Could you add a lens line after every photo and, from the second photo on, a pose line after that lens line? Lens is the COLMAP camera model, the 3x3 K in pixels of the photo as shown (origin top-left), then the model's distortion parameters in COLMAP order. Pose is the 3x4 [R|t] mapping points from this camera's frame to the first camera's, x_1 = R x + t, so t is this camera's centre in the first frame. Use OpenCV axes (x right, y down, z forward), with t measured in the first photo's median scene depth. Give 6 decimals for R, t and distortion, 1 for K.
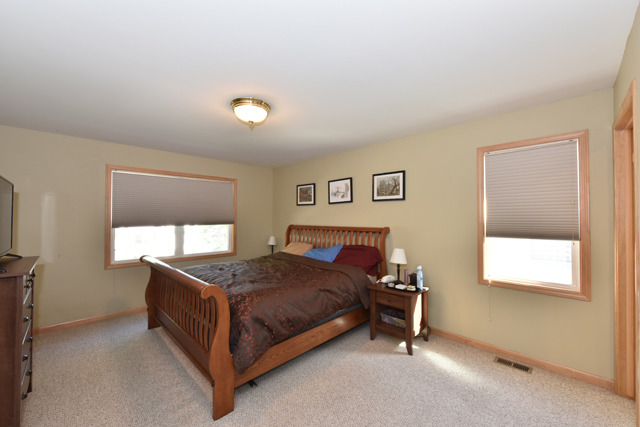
lens RADIAL K [[254.7, 0, 321.9], [0, 254.7, 213.7], [0, 0, 1]] dist [-0.011015, -0.000284]
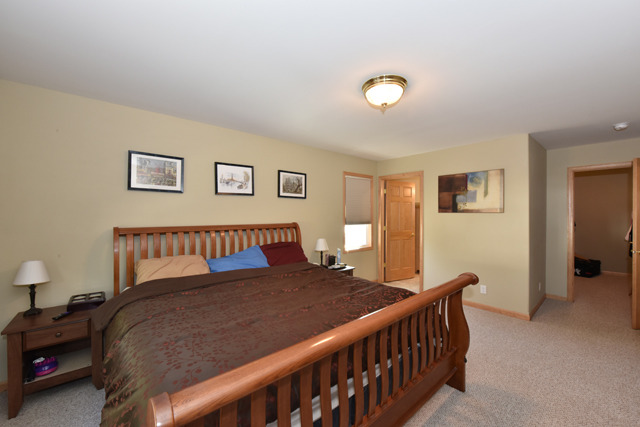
lens RADIAL K [[254.7, 0, 321.8], [0, 254.7, 214.2], [0, 0, 1]] dist [-0.011015, -0.000284]
pose [[0.072866, -0.006790, 0.997319, -0.789222], [-0.022310, 0.999715, 0.008436, 0.006239], [-0.997092, -0.022865, 0.072694, 0.771370]]
